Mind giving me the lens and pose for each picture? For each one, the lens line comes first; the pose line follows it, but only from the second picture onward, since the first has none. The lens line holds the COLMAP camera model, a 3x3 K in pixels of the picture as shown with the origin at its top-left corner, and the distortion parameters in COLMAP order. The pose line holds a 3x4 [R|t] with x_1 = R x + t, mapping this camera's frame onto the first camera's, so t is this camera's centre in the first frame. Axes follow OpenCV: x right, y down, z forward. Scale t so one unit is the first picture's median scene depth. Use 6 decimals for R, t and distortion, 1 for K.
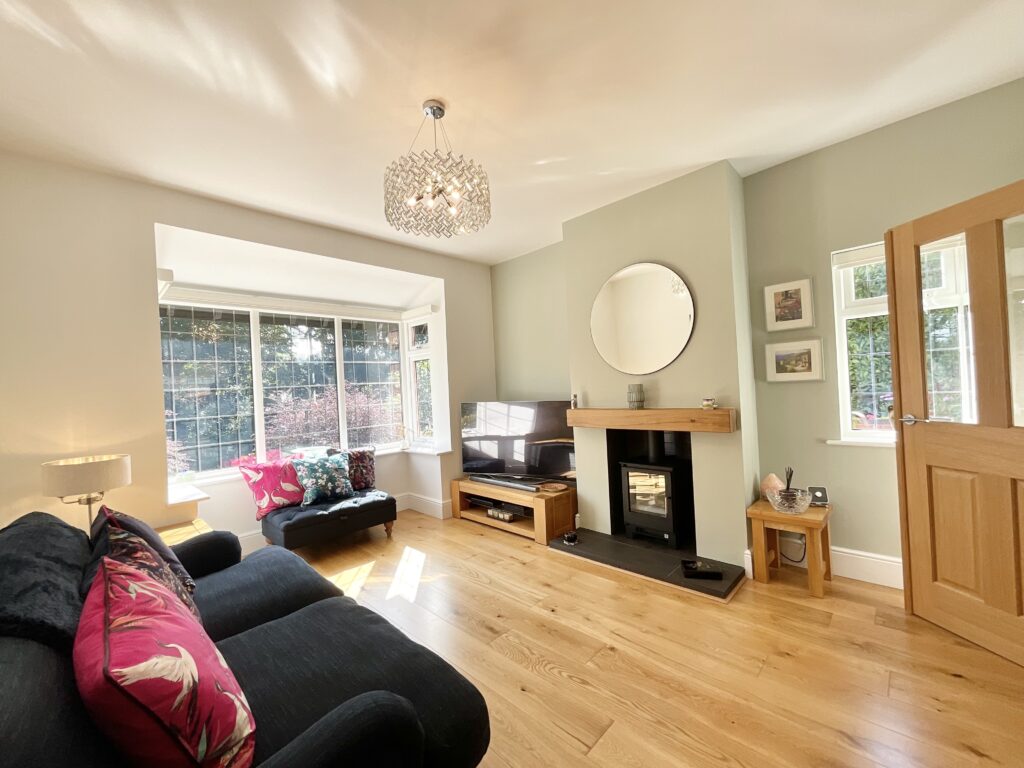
lens RADIAL K [[413.2, 0, 517.2], [0, 413.2, 384.3], [0, 0, 1]] dist [-0.001991, -0.000343]
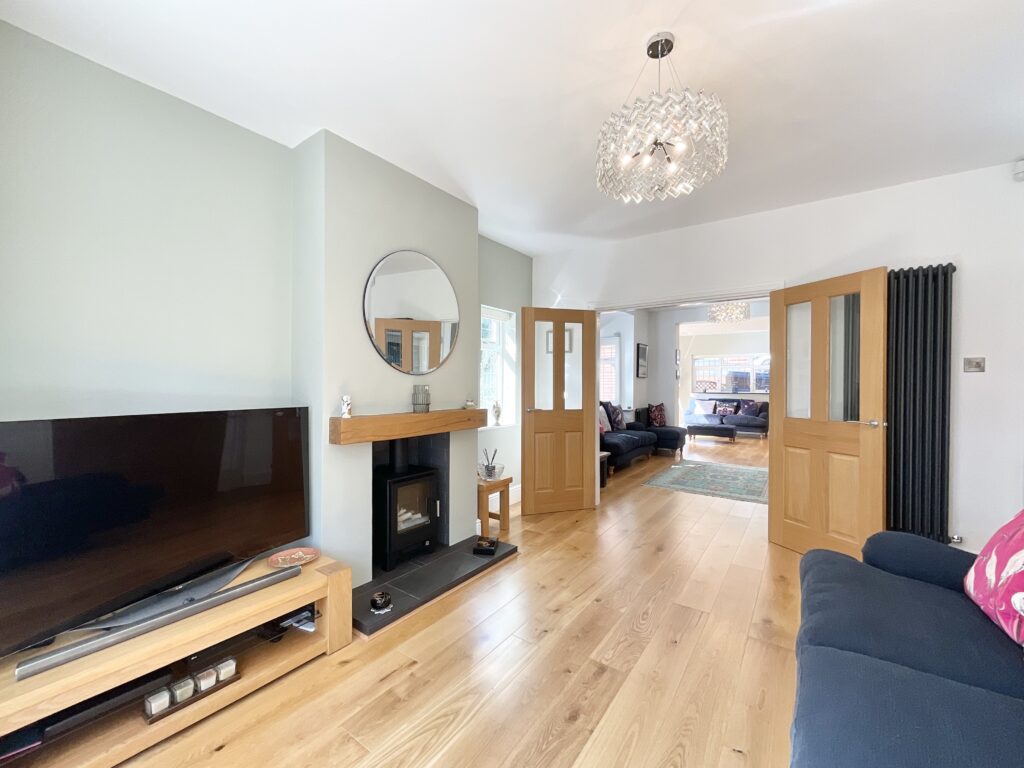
lens RADIAL K [[413.2, 0, 517.8], [0, 413.2, 384.7], [0, 0, 1]] dist [-0.001991, -0.000343]
pose [[-0.145406, 0.042879, 0.988443, -0.577524], [-0.007171, 0.998989, -0.044391, 0.035819], [-0.989346, -0.013543, -0.144951, 0.846133]]
